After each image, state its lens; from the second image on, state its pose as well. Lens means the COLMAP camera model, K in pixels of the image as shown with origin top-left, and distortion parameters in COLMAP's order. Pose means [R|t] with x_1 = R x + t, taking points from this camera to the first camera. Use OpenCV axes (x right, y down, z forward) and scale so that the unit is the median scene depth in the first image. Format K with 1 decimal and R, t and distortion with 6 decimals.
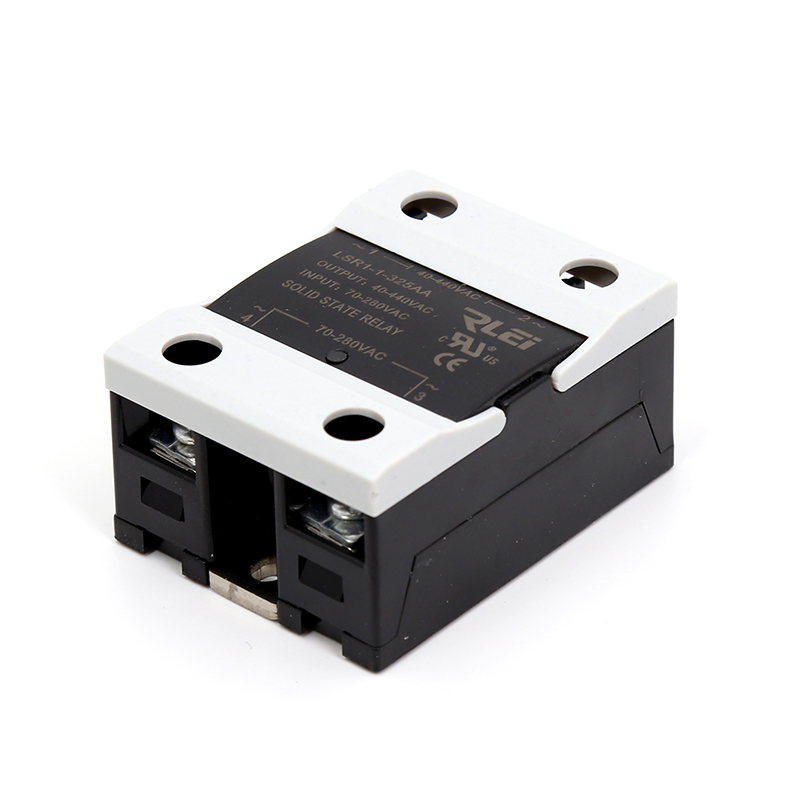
lens RADIAL K [[4160.6, 0, 397.6], [0, 4160.6, 399.4], [0, 0, 1]] dist [0.291192, 0.000000]
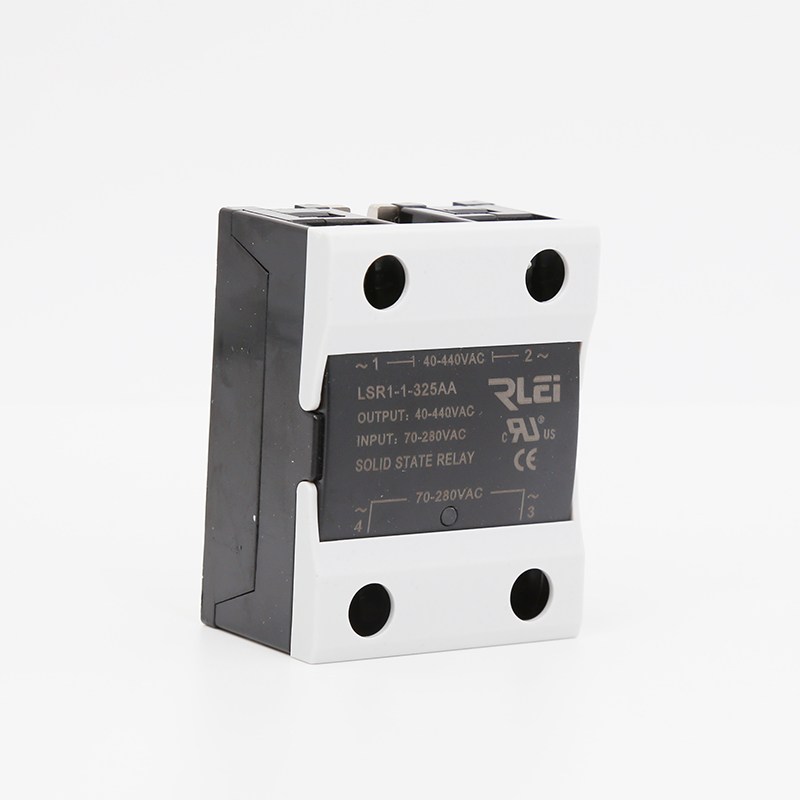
lens RADIAL K [[4160.6, 0, 400.3], [0, 4160.6, 401.0], [0, 0, 1]] dist [0.291192, 0.000000]
pose [[0.644522, -0.688769, 0.331946, -0.365985], [-0.196115, 0.270701, 0.942476, -1.049924], [-0.739006, -0.672546, 0.039395, 0.976623]]
